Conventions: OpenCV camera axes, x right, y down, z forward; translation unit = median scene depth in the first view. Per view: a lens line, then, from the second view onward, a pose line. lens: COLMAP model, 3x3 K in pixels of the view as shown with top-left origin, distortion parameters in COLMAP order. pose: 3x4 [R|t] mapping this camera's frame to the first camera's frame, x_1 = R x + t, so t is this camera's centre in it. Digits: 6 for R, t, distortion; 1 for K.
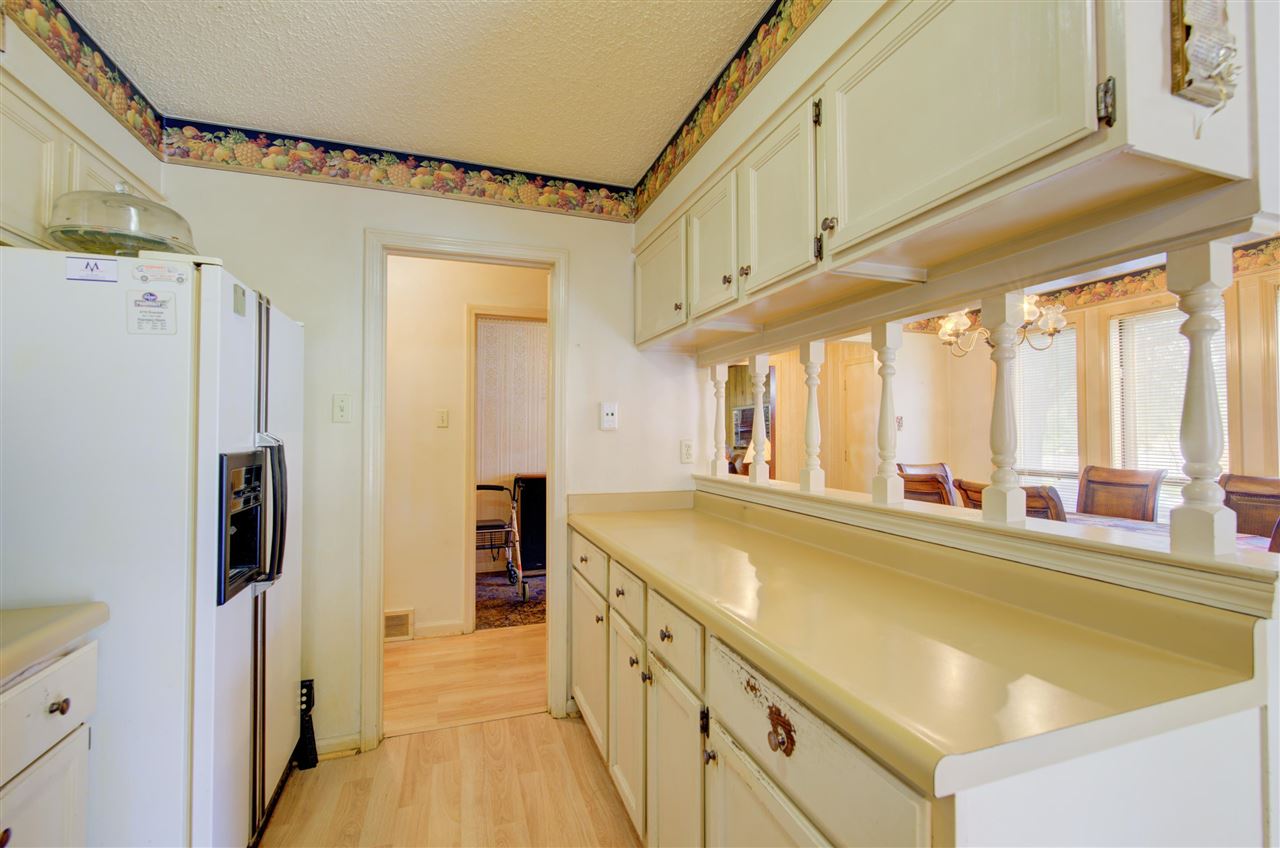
lens RADIAL K [[552.9, 0, 640.0], [0, 552.9, 424.0], [0, 0, 1]] dist [0.004020, 0.000460]
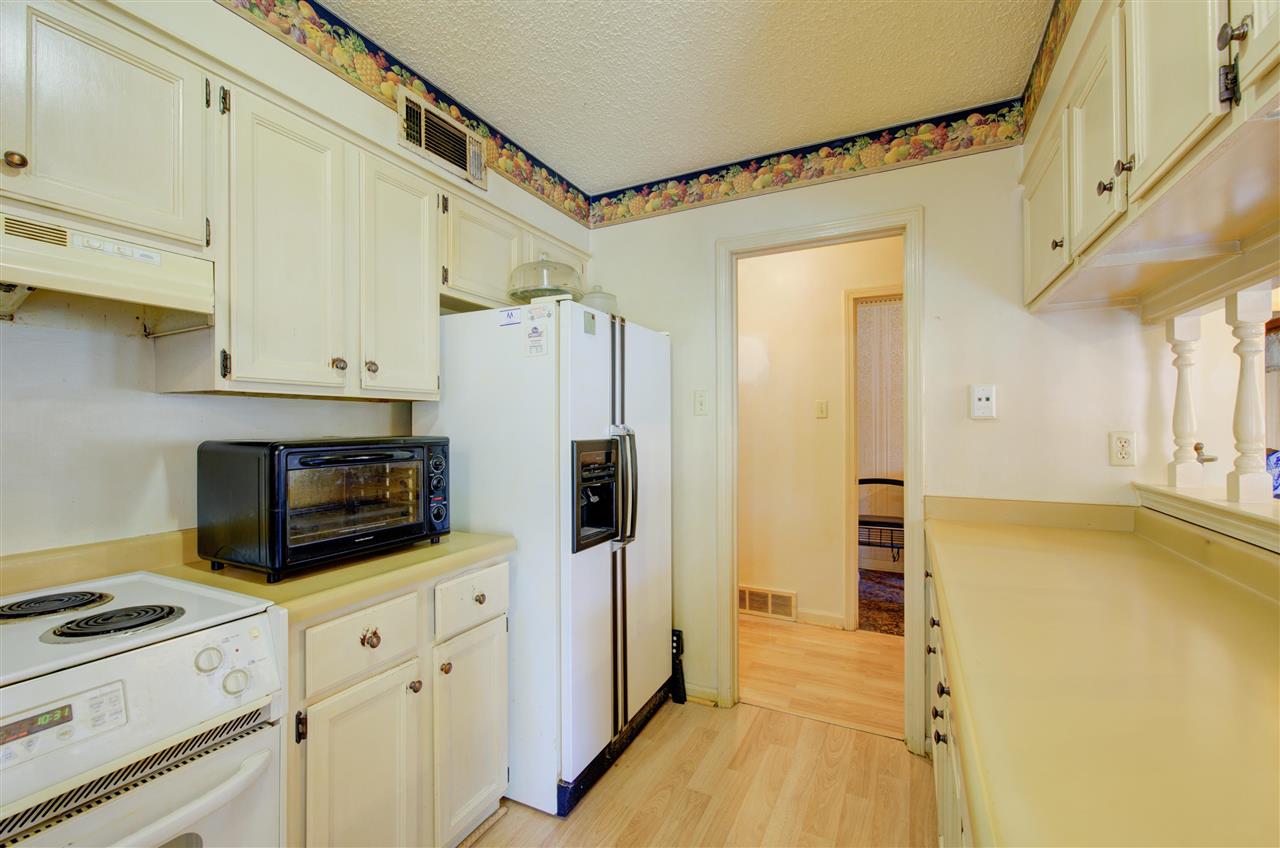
lens RADIAL K [[544.4, 0, 640.0], [0, 544.4, 424.0], [0, 0, 1]] dist [0.001052, -0.000360]
pose [[0.696860, -0.004596, -0.717192, 0.184216], [0.016764, 0.999811, 0.009882, 0.002309], [0.717011, -0.018909, 0.696805, 0.122502]]
